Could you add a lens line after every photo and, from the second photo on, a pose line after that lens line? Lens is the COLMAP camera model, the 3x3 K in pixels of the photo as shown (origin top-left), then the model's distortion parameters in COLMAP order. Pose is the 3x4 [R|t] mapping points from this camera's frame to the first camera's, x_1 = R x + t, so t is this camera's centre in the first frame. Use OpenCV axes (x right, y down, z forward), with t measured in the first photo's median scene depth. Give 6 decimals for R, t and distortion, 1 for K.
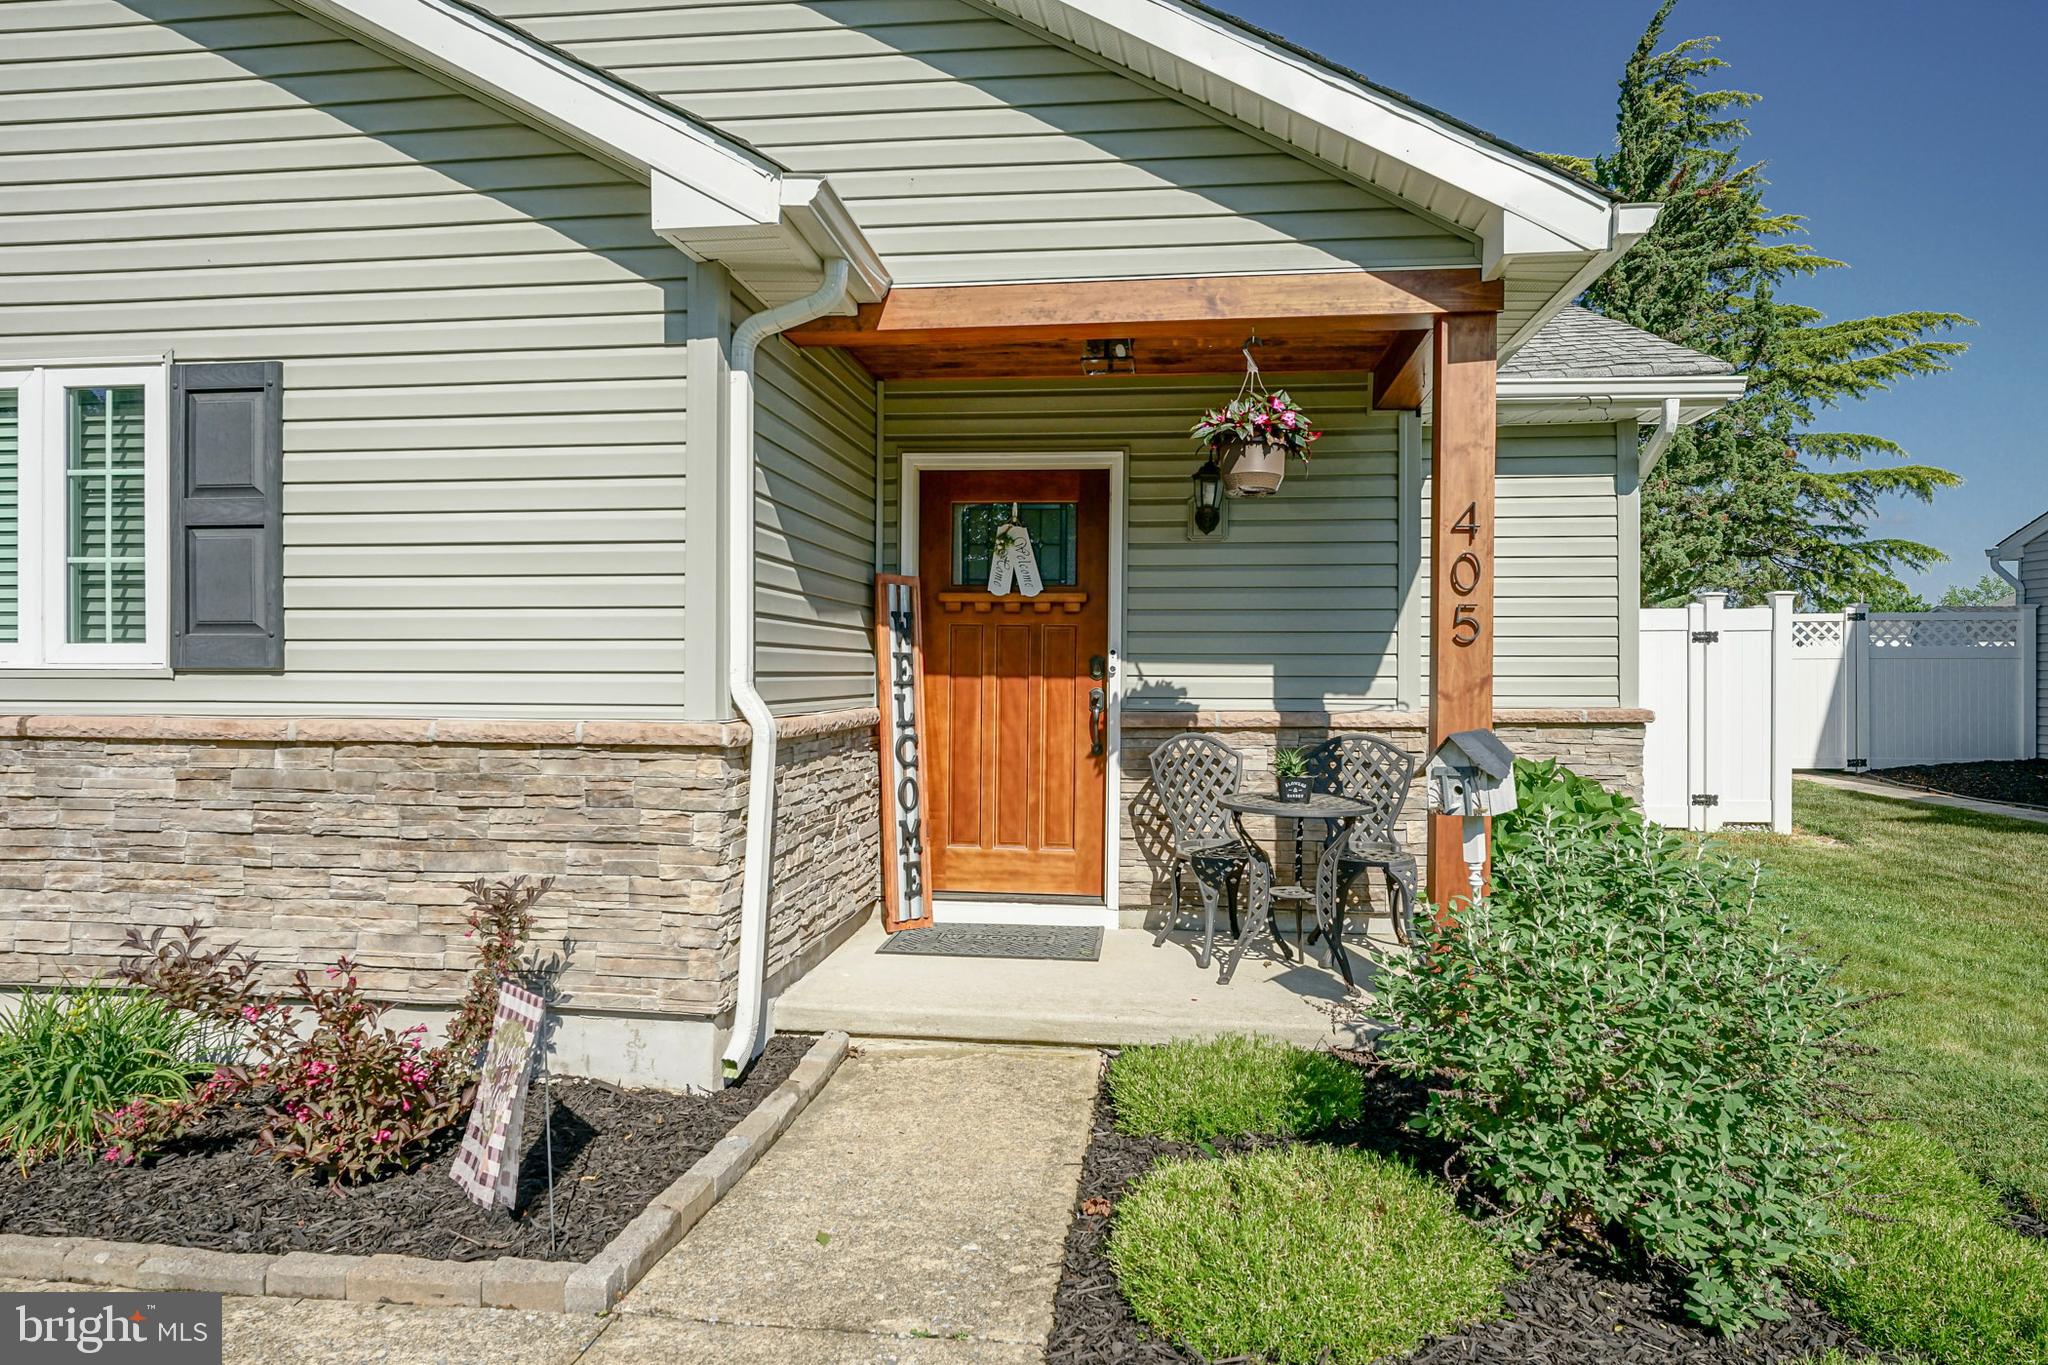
lens RADIAL K [[1151.6, 0, 1024.0], [0, 1151.6, 682.5], [0, 0, 1]] dist [0.004600, 0.000421]
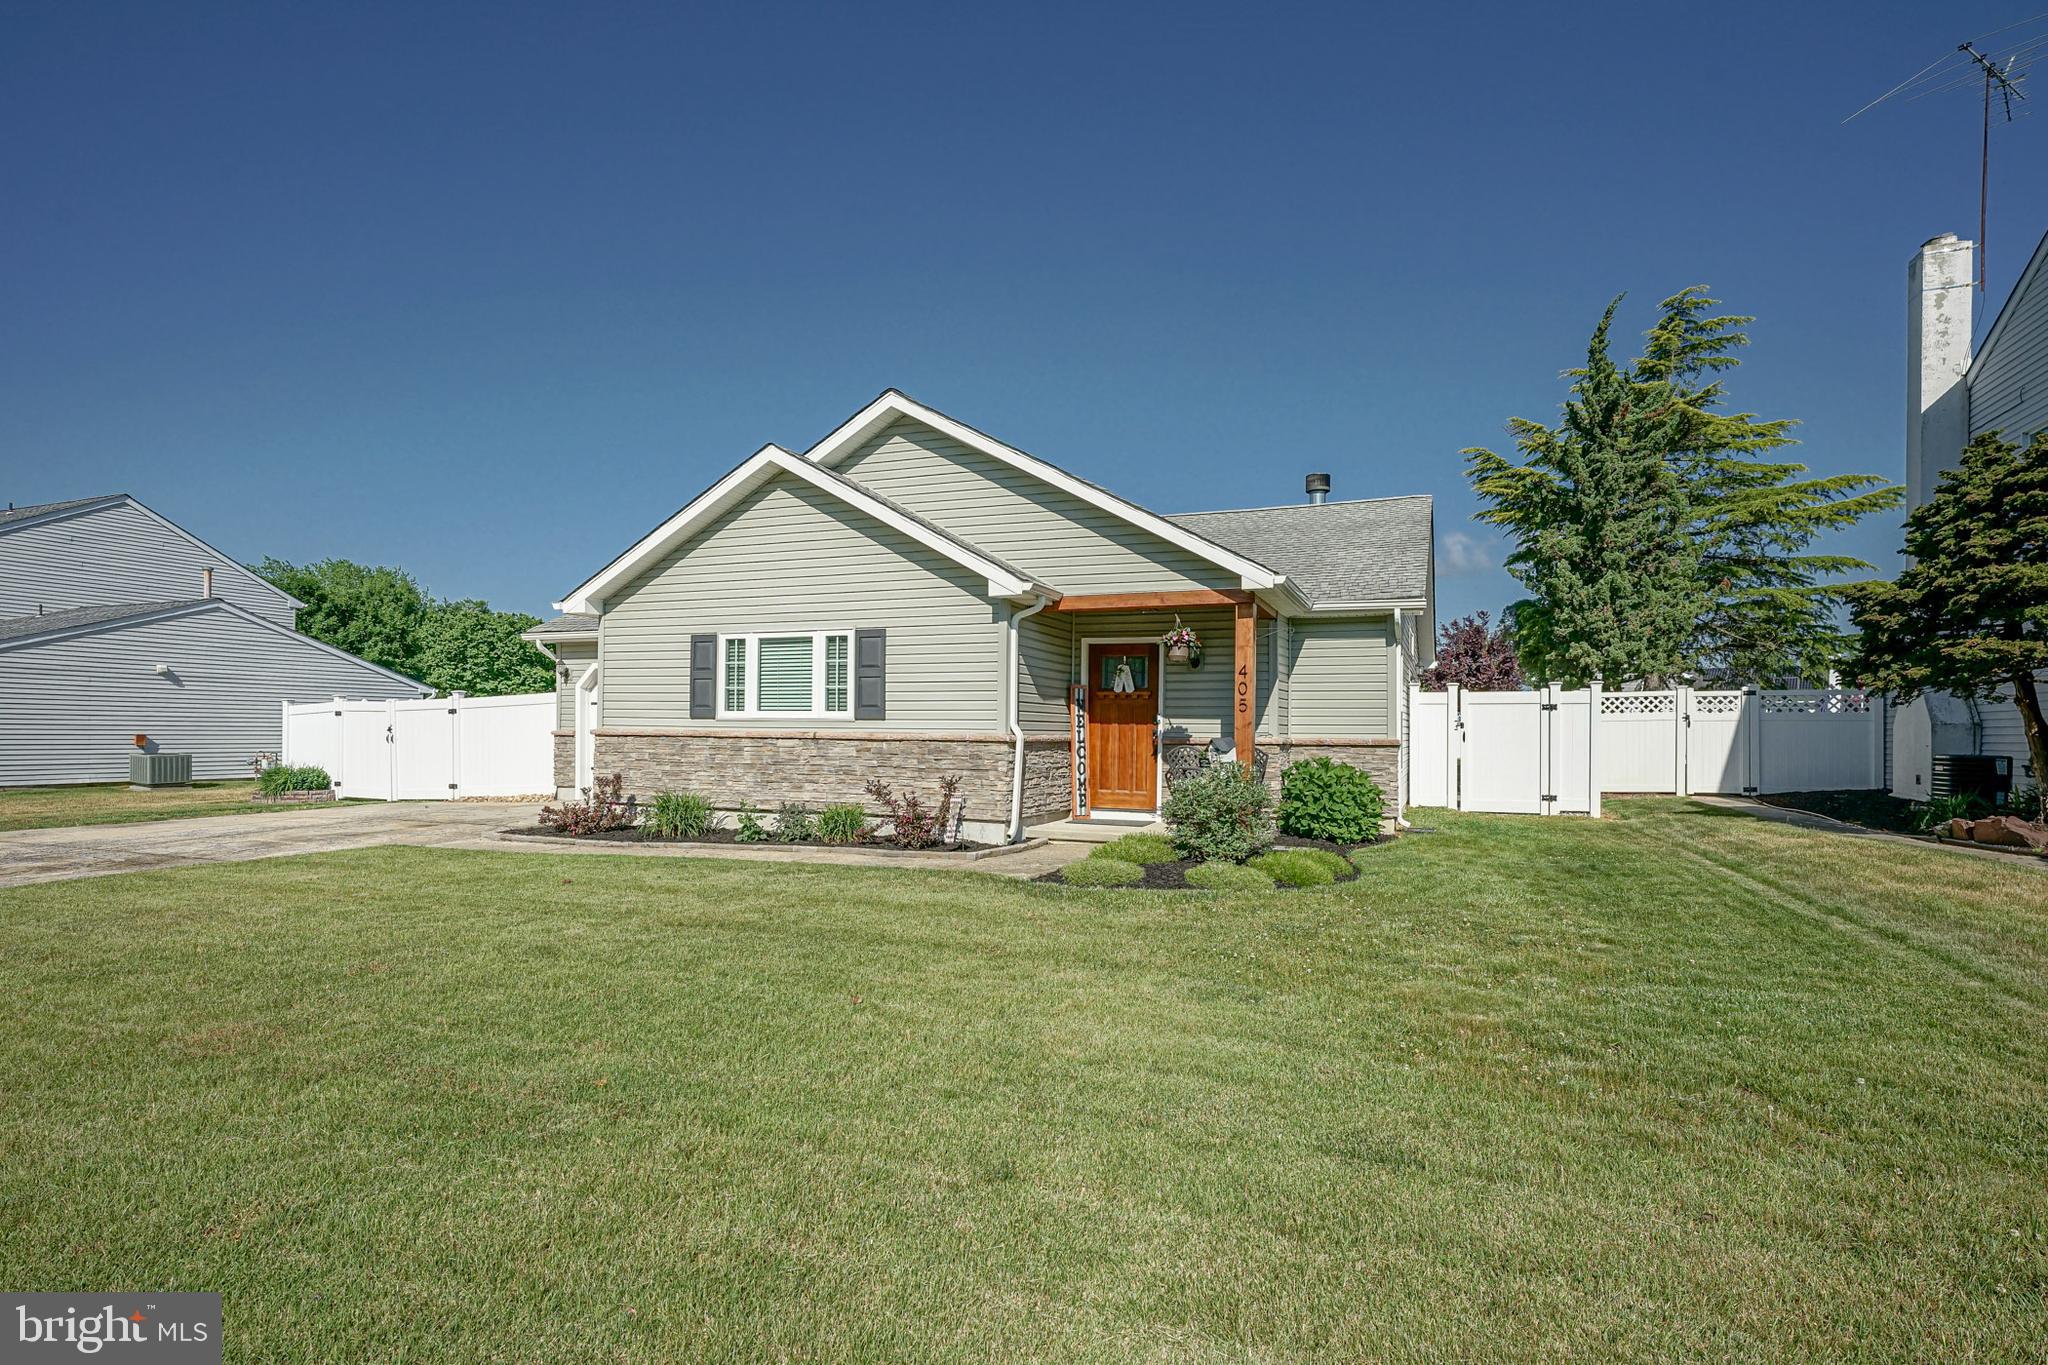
lens RADIAL K [[960.0, 0, 1026.0], [0, 960.0, 738.1], [0, 0, 1]] dist [-0.000620, -0.000047]
pose [[0.959734, 0.007987, -0.280798, 0.399837], [-0.009232, 0.999953, -0.003112, 0.036615], [0.280760, 0.005579, 0.959762, -1.160810]]
